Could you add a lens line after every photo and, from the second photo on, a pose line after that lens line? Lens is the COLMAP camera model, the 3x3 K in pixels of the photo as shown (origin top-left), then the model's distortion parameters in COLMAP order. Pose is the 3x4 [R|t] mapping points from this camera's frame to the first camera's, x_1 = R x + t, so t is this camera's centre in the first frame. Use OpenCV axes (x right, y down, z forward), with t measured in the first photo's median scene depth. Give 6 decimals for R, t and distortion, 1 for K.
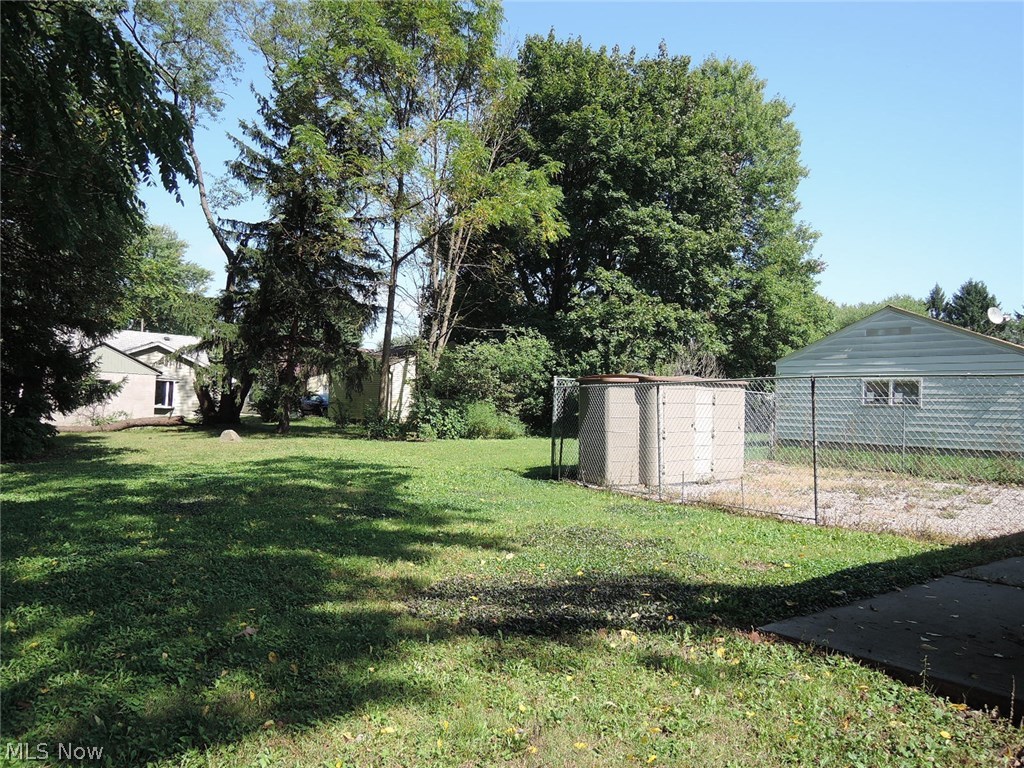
lens RADIAL K [[724.4, 0, 509.5], [0, 724.4, 387.8], [0, 0, 1]] dist [-0.019401, -0.008349]
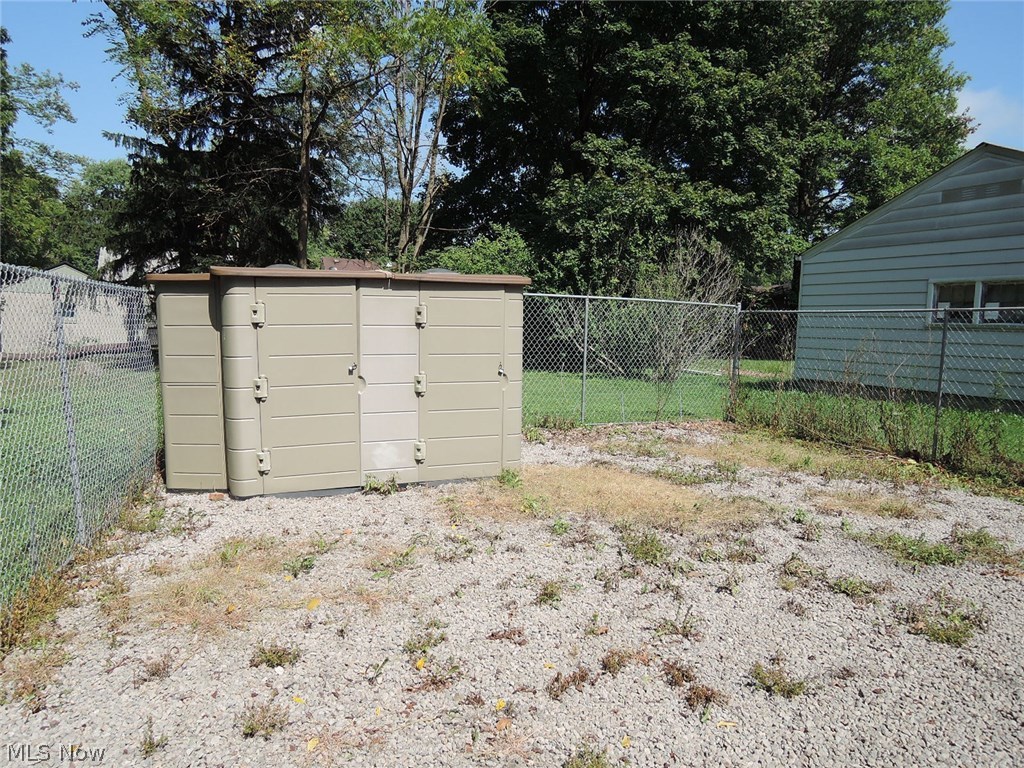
lens RADIAL K [[724.4, 0, 516.3], [0, 724.4, 381.5], [0, 0, 1]] dist [-0.019401, -0.008349]
pose [[0.973283, 0.010745, -0.229355, 0.226857], [0.012240, 0.995056, 0.098558, 0.006393], [0.229280, -0.098732, 0.968340, 0.273763]]
